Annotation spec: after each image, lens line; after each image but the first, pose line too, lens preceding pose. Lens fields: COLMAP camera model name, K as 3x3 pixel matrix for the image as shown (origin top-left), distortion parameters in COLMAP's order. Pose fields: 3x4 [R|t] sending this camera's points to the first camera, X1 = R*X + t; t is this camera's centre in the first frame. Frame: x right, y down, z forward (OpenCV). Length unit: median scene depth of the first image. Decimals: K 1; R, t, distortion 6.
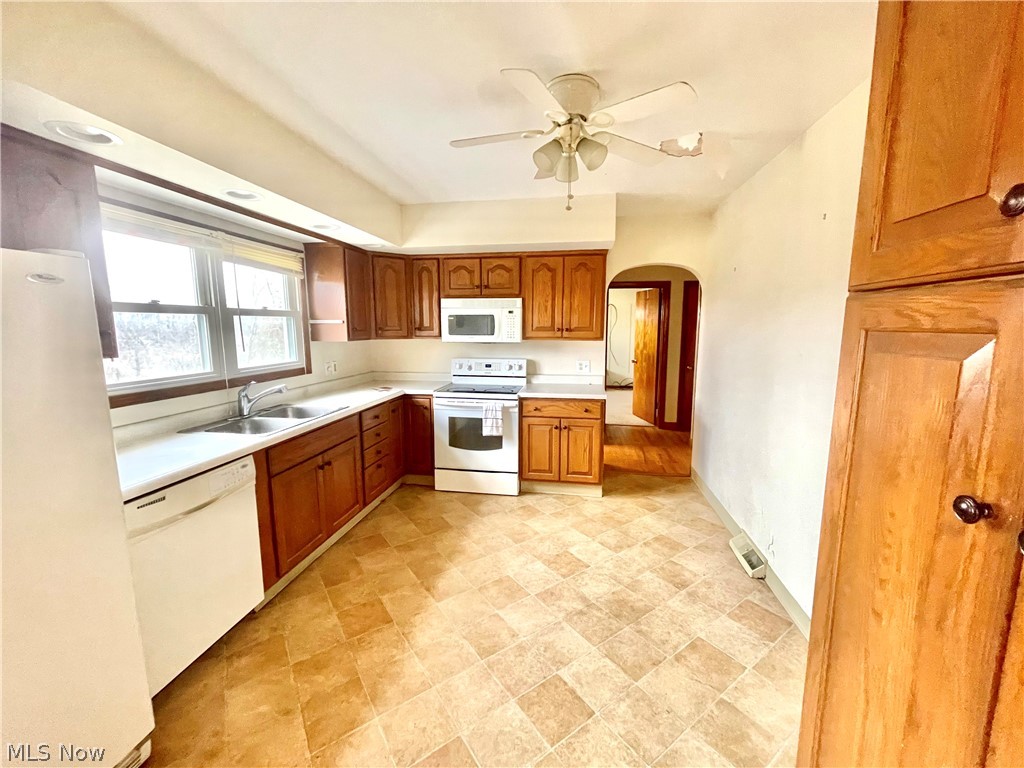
lens RADIAL K [[411.3, 0, 511.3], [0, 411.3, 382.2], [0, 0, 1]] dist [0.000044, -0.000224]
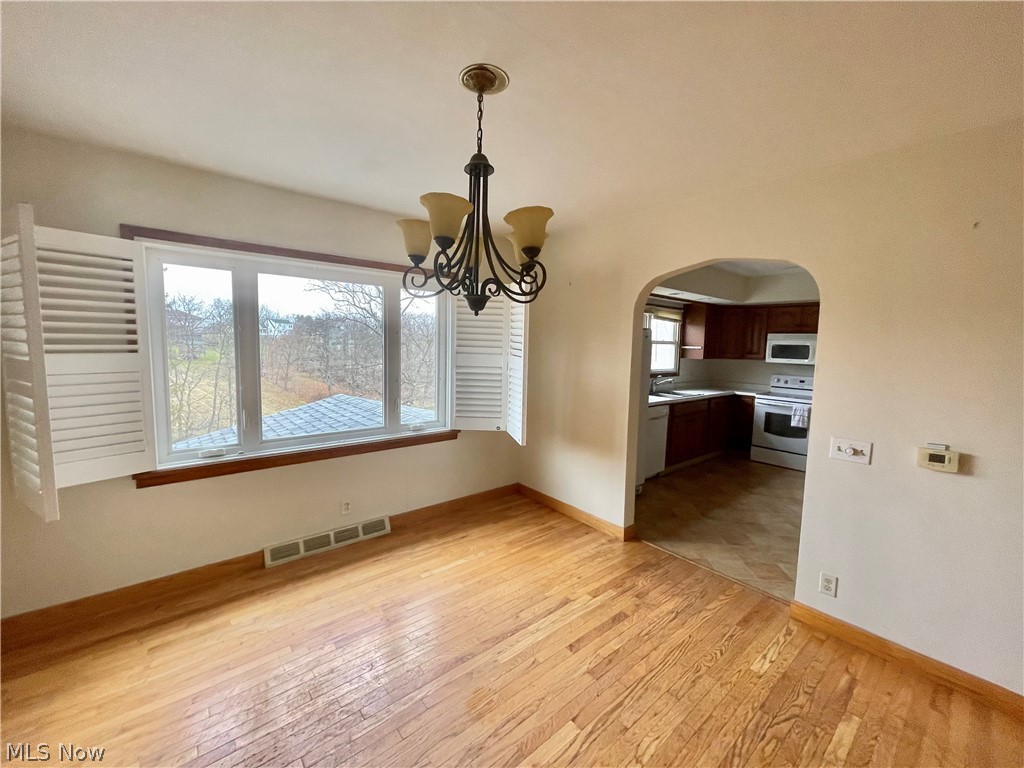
lens RADIAL K [[411.3, 0, 515.7], [0, 411.3, 381.4], [0, 0, 1]] dist [0.000044, -0.000224]
pose [[0.760471, 0.073994, -0.645142, 0.120414], [-0.109728, 0.993843, -0.015354, 0.101169], [0.640034, 0.082466, 0.763908, -0.776445]]
